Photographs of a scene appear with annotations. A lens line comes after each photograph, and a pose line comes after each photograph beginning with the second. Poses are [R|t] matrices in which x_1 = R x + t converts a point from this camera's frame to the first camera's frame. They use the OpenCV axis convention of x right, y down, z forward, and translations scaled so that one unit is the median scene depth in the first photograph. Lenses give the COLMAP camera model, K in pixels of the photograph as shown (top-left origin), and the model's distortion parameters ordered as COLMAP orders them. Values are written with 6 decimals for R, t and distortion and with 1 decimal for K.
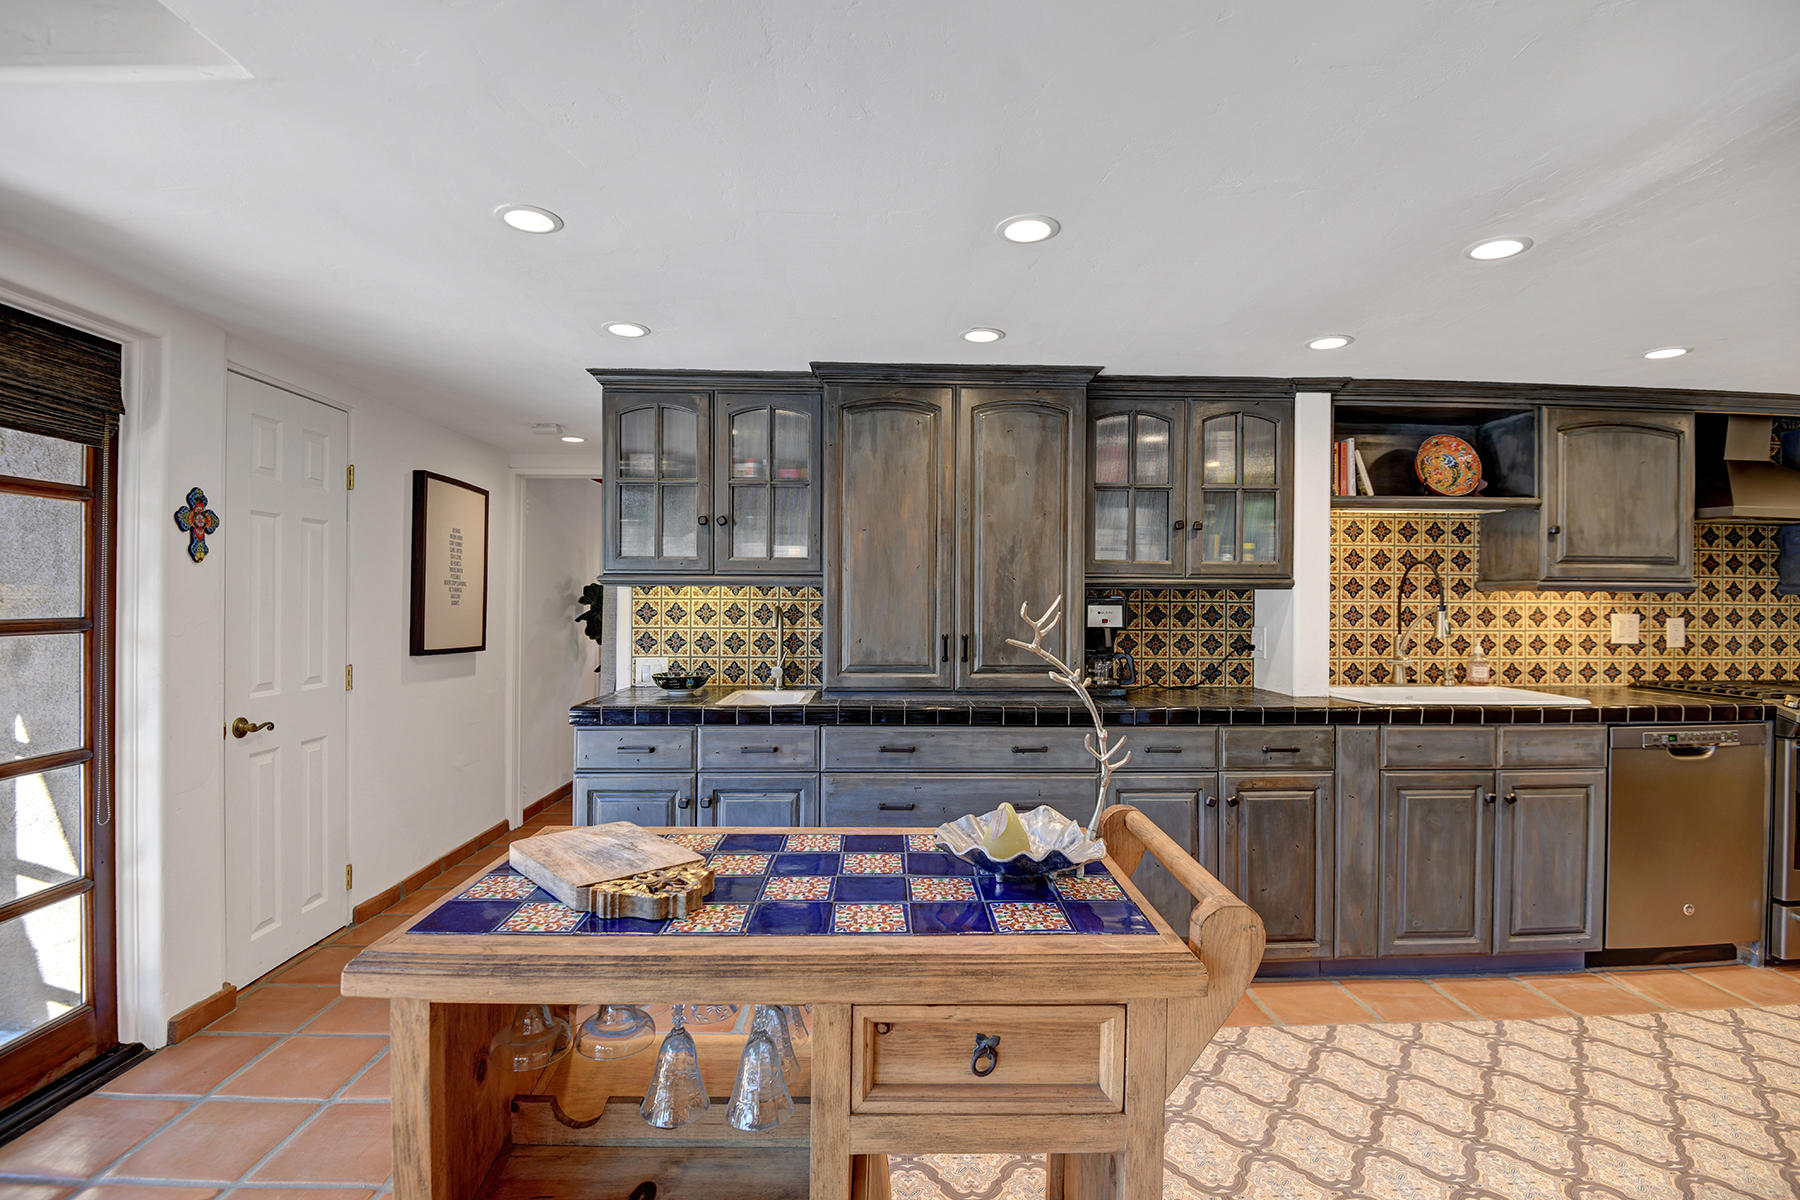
lens RADIAL K [[828.8, 0, 903.1], [0, 828.8, 600.6], [0, 0, 1]] dist [0.003362, -0.019603]
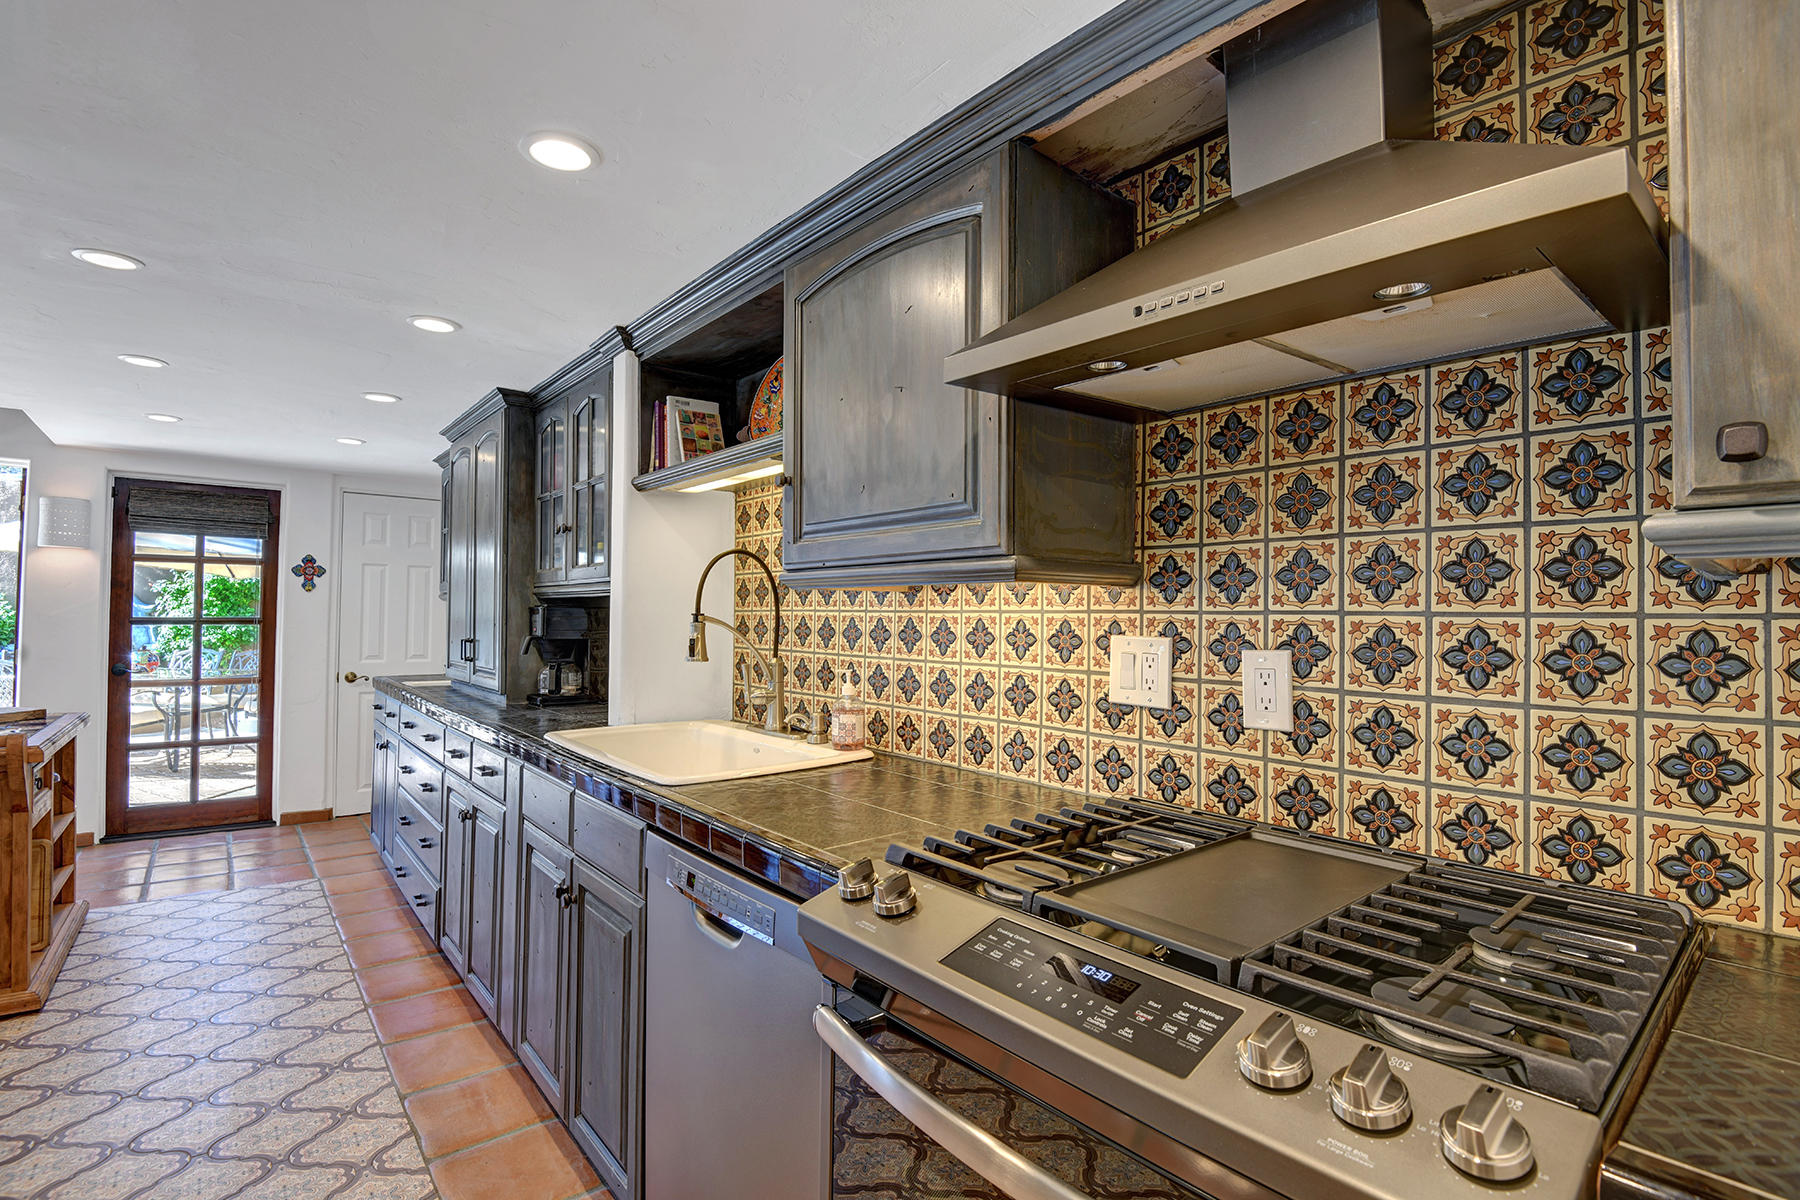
lens RADIAL K [[828.8, 0, 903.1], [0, 828.8, 600.6], [0, 0, 1]] dist [0.003362, -0.019603]
pose [[0.608508, -0.012981, -0.793441, 1.453661], [-0.003619, 0.999810, -0.019133, 0.008131], [0.793539, 0.014514, 0.608346, 0.811213]]
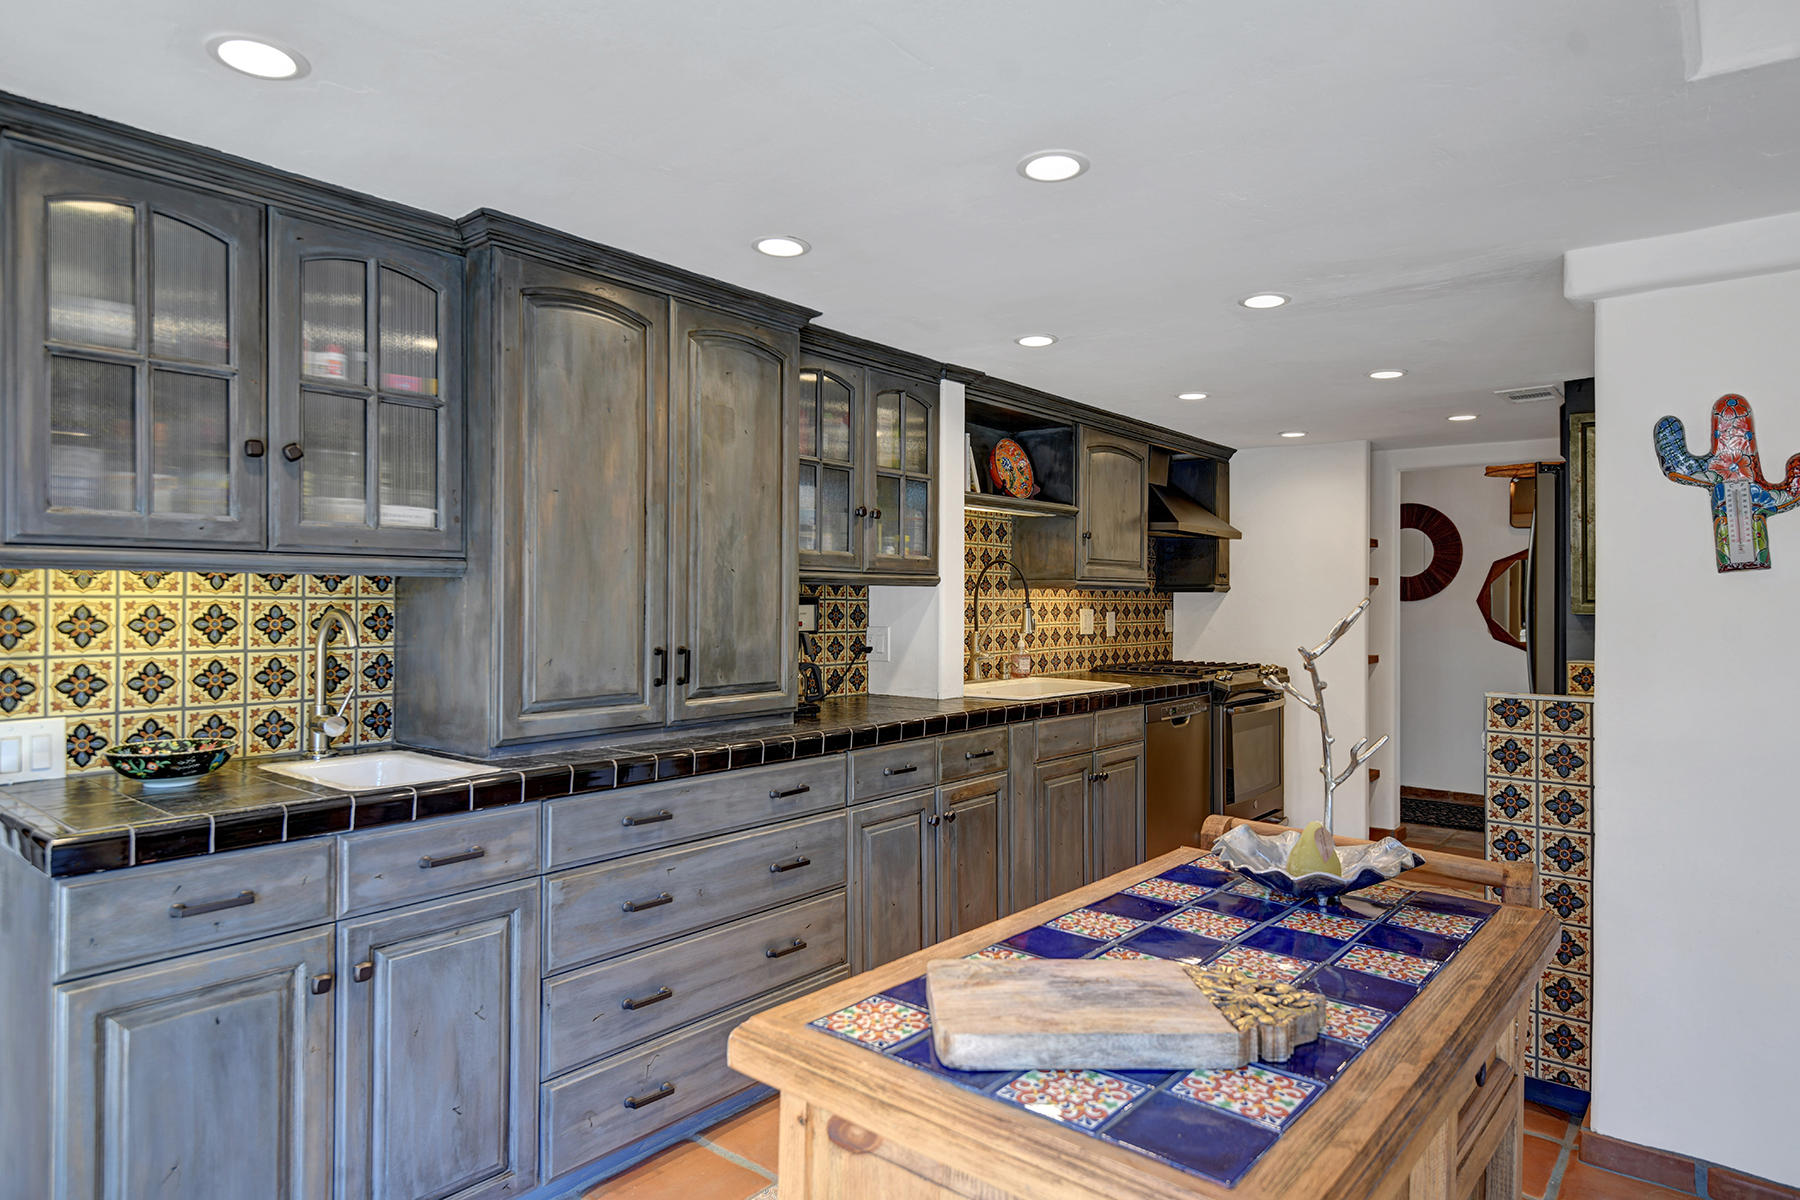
lens RADIAL K [[1031.0, 0, 950.7], [0, 1031.0, 600.4], [0, 0, 1]] dist [0.016888, -0.000631]
pose [[0.658329, -0.003151, 0.752723, -0.440411], [-0.001283, 0.999985, 0.005308, -0.004249], [-0.752729, -0.004460, 0.658315, 0.232407]]
